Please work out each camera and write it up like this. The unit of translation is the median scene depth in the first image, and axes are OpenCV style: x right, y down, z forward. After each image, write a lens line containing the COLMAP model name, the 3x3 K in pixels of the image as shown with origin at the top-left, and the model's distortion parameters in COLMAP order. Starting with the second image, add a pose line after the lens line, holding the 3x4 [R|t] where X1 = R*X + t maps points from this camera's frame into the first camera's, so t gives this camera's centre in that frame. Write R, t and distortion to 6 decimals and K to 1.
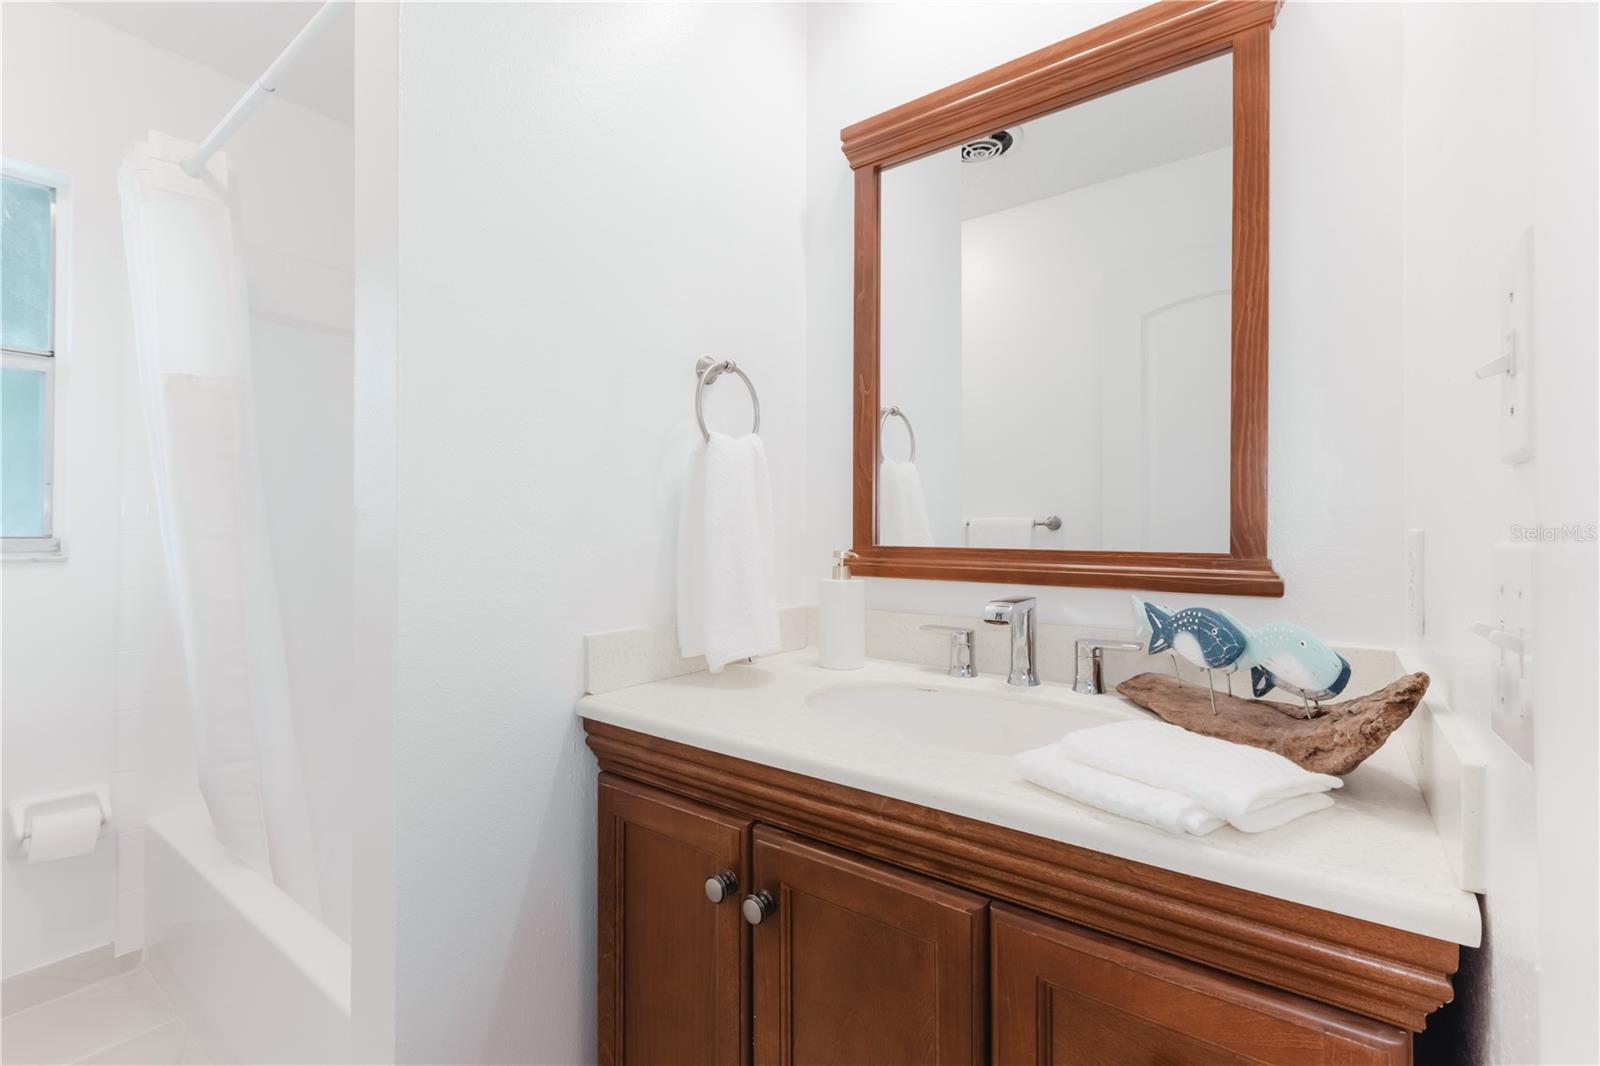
lens RADIAL K [[742.2, 0, 819.7], [0, 742.2, 534.5], [0, 0, 1]] dist [-0.000361, 0.000207]
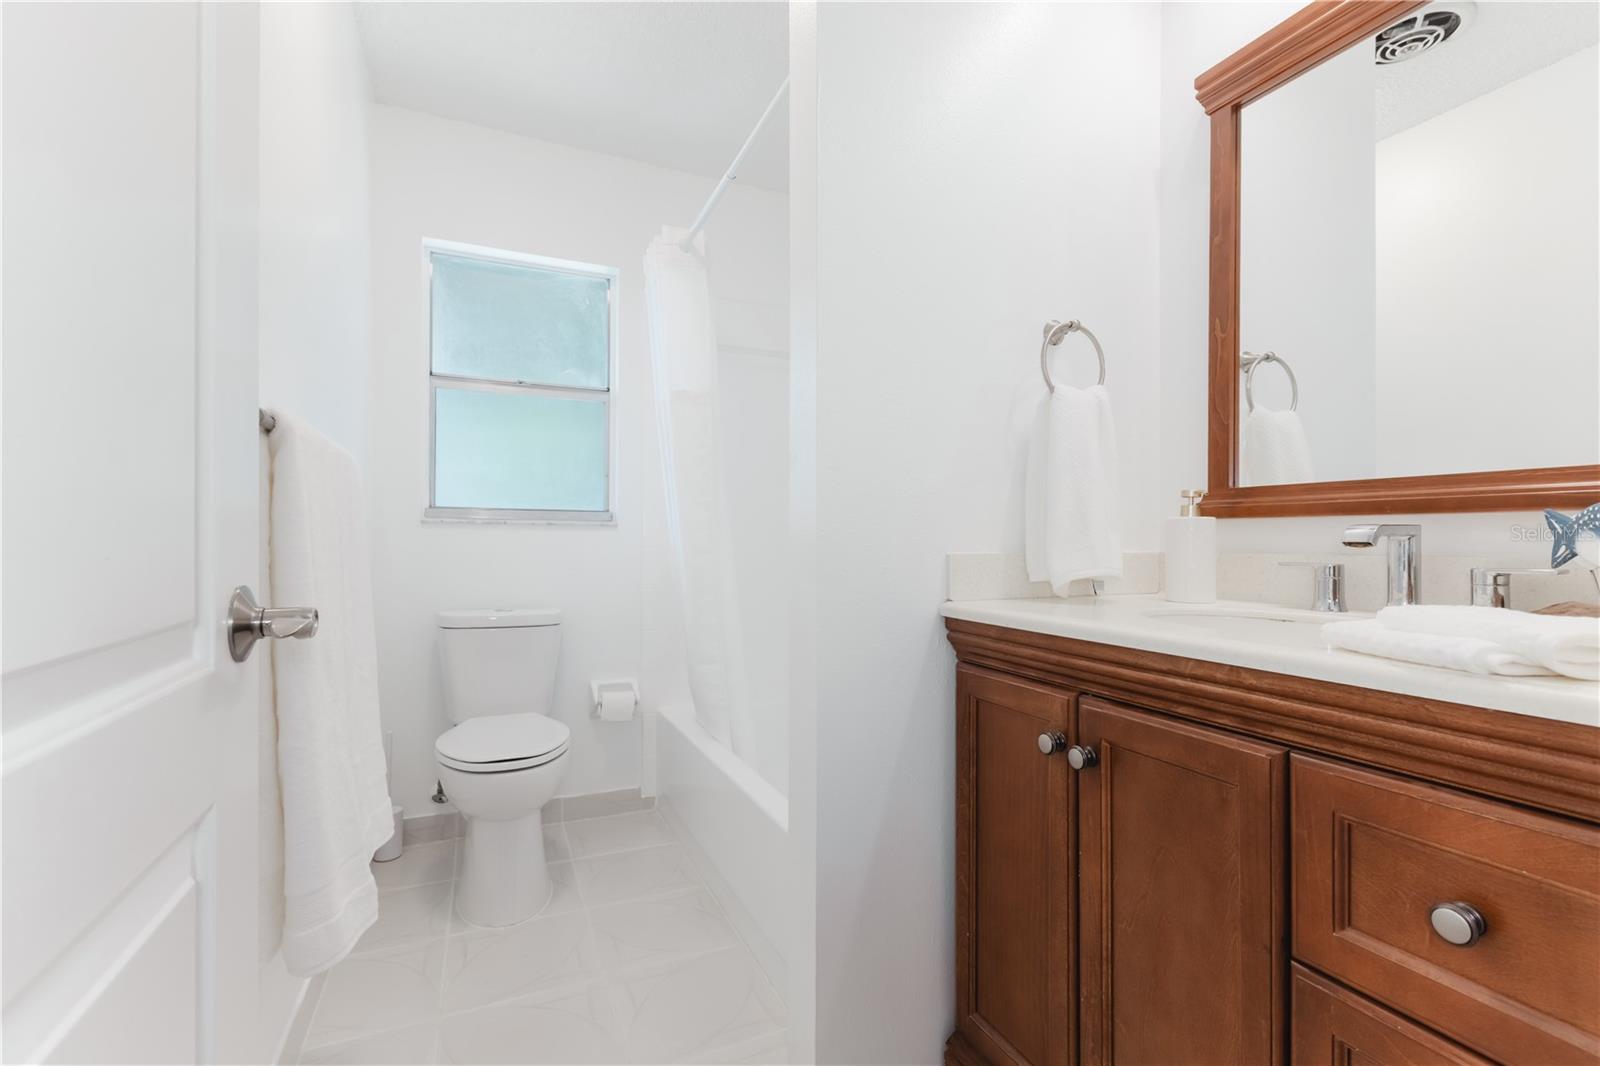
lens RADIAL K [[726.9, 0, 800.0], [0, 726.9, 533.0], [0, 0, 1]] dist [0.001595, -0.001258]
pose [[0.866185, -0.000420, -0.499724, 0.089432], [0.001813, 0.999996, 0.002302, 0.108705], [0.499720, -0.002900, 0.866182, -0.200951]]
